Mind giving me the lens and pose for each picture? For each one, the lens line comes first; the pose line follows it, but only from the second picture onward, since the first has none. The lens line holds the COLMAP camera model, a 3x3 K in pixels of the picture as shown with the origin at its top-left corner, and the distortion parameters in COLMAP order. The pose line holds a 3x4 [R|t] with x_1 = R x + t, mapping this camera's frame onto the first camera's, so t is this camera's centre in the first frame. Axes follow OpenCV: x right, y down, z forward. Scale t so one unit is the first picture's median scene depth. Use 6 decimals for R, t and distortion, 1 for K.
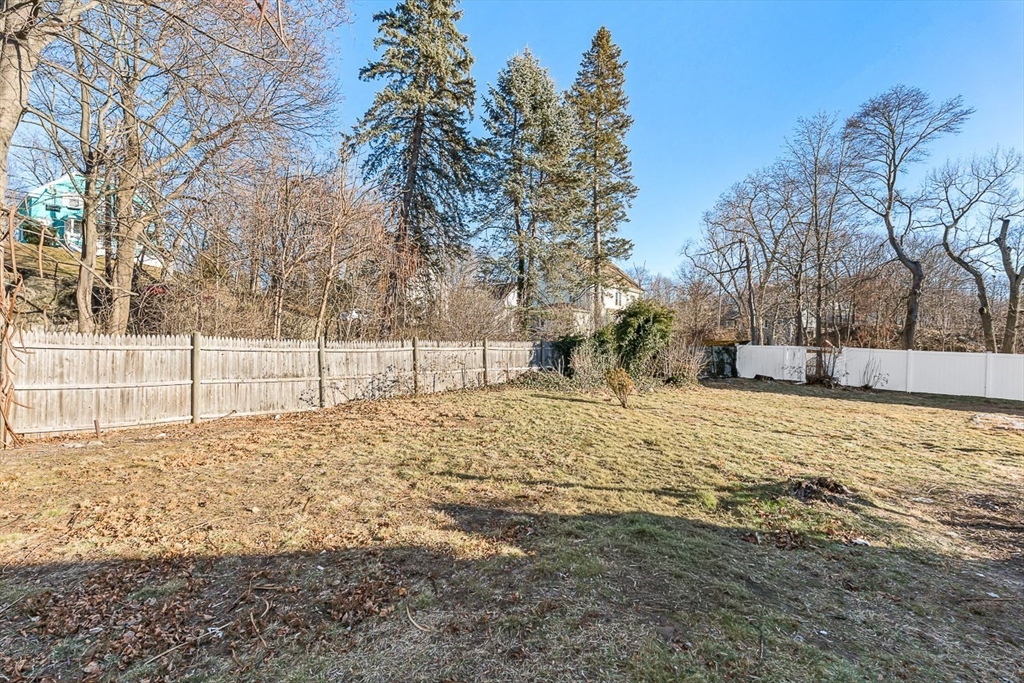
lens RADIAL K [[457.4, 0, 511.3], [0, 457.4, 344.4], [0, 0, 1]] dist [-0.000684, 0.000690]
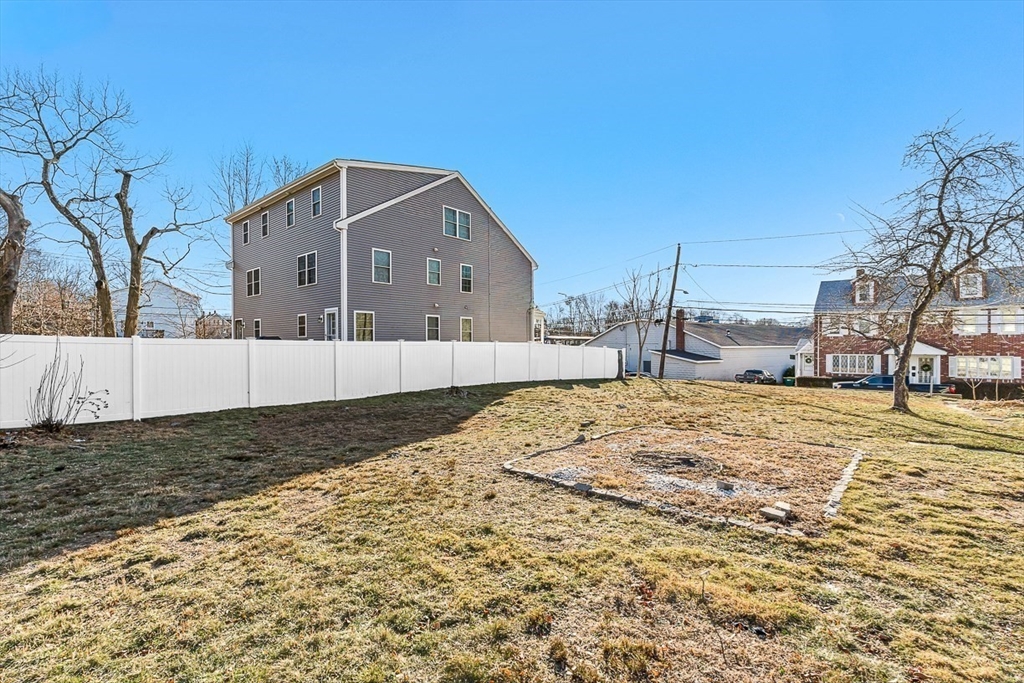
lens RADIAL K [[457.4, 0, 513.3], [0, 457.4, 344.9], [0, 0, 1]] dist [-0.000684, 0.000690]
pose [[-0.083225, -0.031064, 0.996047, 0.201175], [0.003208, 0.999500, 0.031440, 0.006148], [-0.996526, 0.005812, -0.083084, 0.372055]]
